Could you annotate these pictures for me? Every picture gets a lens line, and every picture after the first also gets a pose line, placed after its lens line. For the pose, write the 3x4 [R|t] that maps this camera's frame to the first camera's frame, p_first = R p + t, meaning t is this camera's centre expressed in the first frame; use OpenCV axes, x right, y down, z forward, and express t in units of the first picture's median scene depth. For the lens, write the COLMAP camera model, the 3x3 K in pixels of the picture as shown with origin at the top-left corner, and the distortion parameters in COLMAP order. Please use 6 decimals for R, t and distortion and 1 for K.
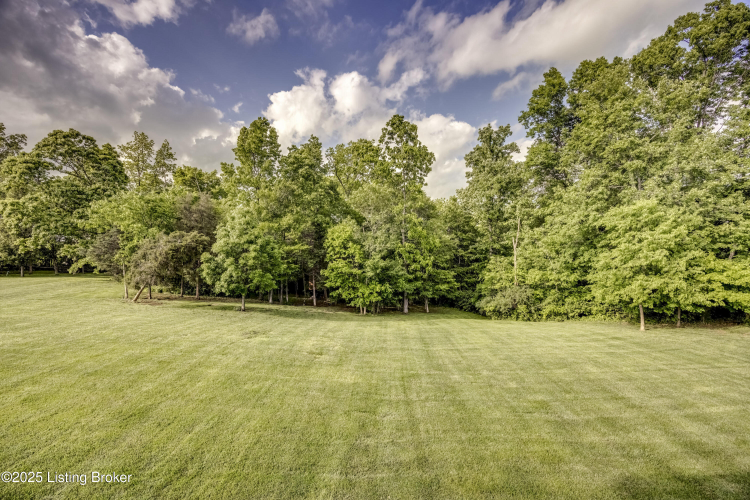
lens RADIAL K [[291.5, 0, 376.5], [0, 291.5, 251.3], [0, 0, 1]] dist [-0.007700, -0.000067]
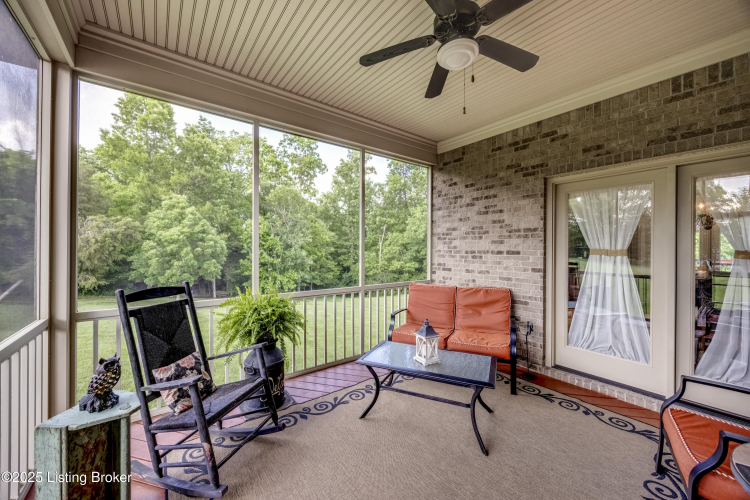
lens RADIAL K [[288.9, 0, 376.2], [0, 288.9, 249.0], [0, 0, 1]] dist [-0.004863, -0.000288]
pose [[0.810179, 0.024081, 0.585687, -0.392610], [-0.030914, 0.999521, 0.001667, 0.004686], [-0.585366, -0.019457, 0.810535, -0.126179]]
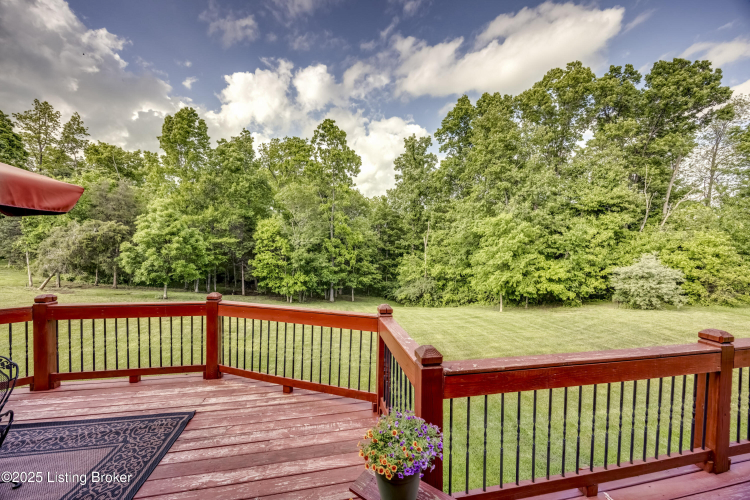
lens RADIAL K [[288.9, 0, 377.5], [0, 288.9, 253.3], [0, 0, 1]] dist [-0.004863, -0.000288]
pose [[0.982455, 0.025678, 0.184722, 0.077380], [-0.032344, 0.998927, 0.033161, -0.014559], [-0.183672, -0.038553, 0.982231, -0.122847]]
